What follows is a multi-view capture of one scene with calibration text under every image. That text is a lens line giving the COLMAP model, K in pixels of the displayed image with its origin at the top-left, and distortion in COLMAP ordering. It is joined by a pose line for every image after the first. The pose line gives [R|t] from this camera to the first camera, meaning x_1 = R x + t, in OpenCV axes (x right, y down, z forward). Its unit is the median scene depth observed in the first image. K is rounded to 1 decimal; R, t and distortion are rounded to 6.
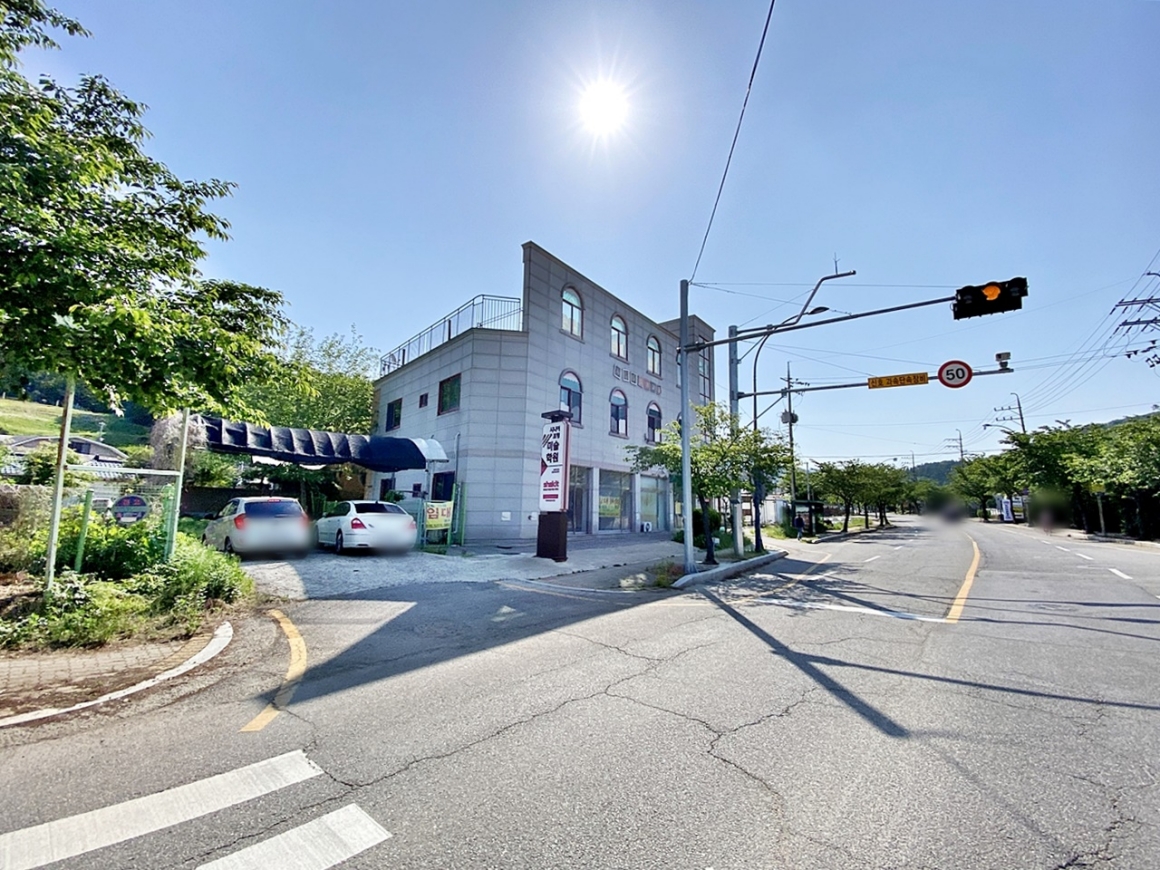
lens RADIAL K [[475.5, 0, 580.0], [0, 475.5, 435.0], [0, 0, 1]] dist [0.045697, -0.039150]
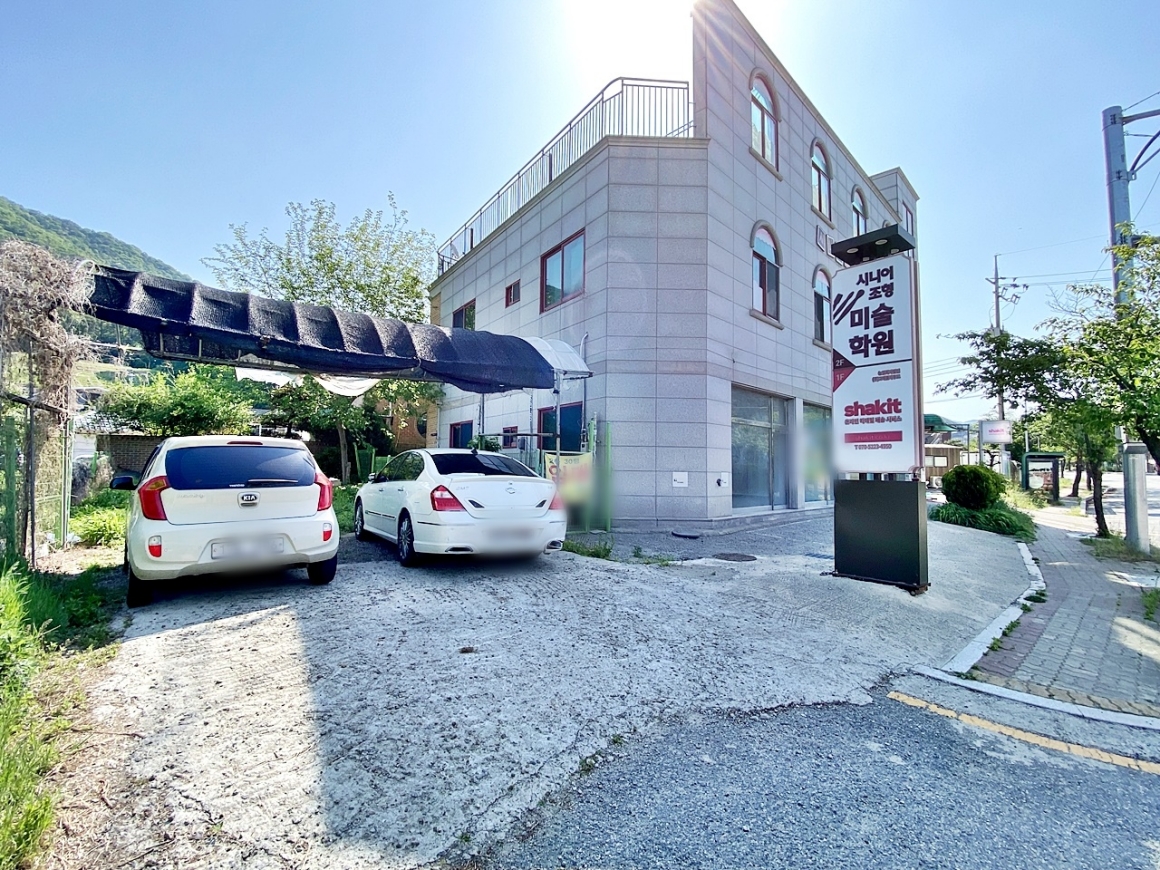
lens RADIAL K [[530.7, 0, 580.0], [0, 530.7, 435.0], [0, 0, 1]] dist [0.031045, -0.029275]
pose [[0.993070, -0.013130, -0.116792, -0.198603], [0.023812, 0.995607, 0.090550, 0.060199], [0.115091, -0.092703, 0.989020, 0.380526]]
